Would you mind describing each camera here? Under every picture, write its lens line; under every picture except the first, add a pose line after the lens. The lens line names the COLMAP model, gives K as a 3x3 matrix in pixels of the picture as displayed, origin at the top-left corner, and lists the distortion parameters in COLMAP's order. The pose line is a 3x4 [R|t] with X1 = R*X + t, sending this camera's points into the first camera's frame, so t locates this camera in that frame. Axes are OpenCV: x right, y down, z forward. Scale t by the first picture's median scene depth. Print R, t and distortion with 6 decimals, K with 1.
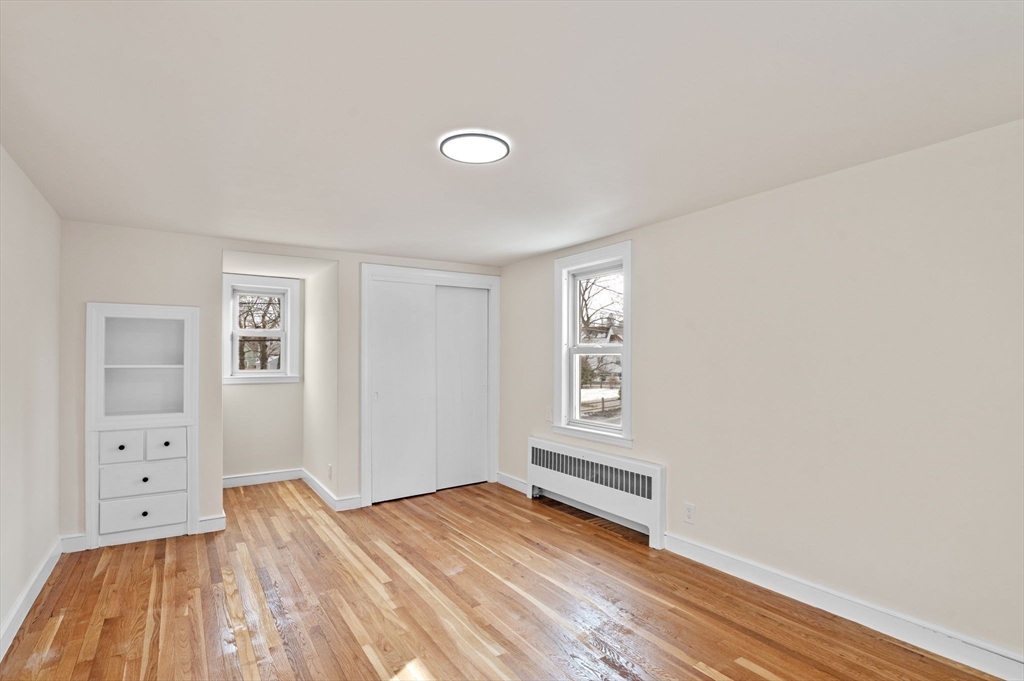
lens RADIAL K [[506.5, 0, 513.3], [0, 506.5, 348.4], [0, 0, 1]] dist [-0.001915, -0.001576]
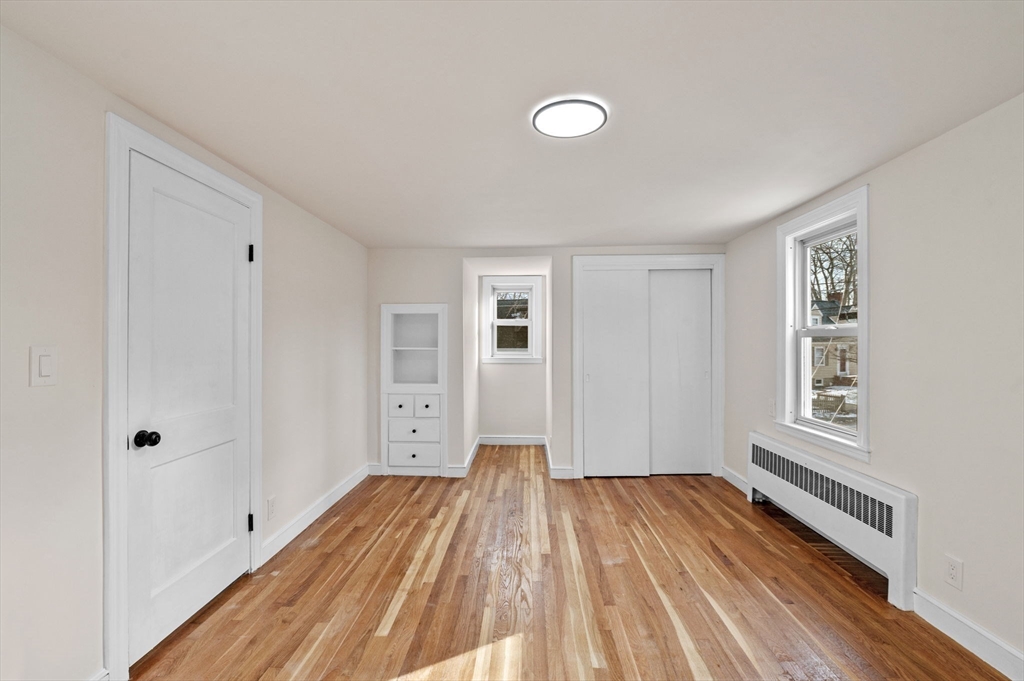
lens RADIAL K [[452.7, 0, 504.8], [0, 452.7, 337.2], [0, 0, 1]] dist [-0.004563, -0.001303]
pose [[0.812897, -0.006901, -0.582367, 0.184213], [0.010510, 0.999941, 0.002821, 0.003821], [0.582313, -0.008414, 0.812921, 0.145129]]
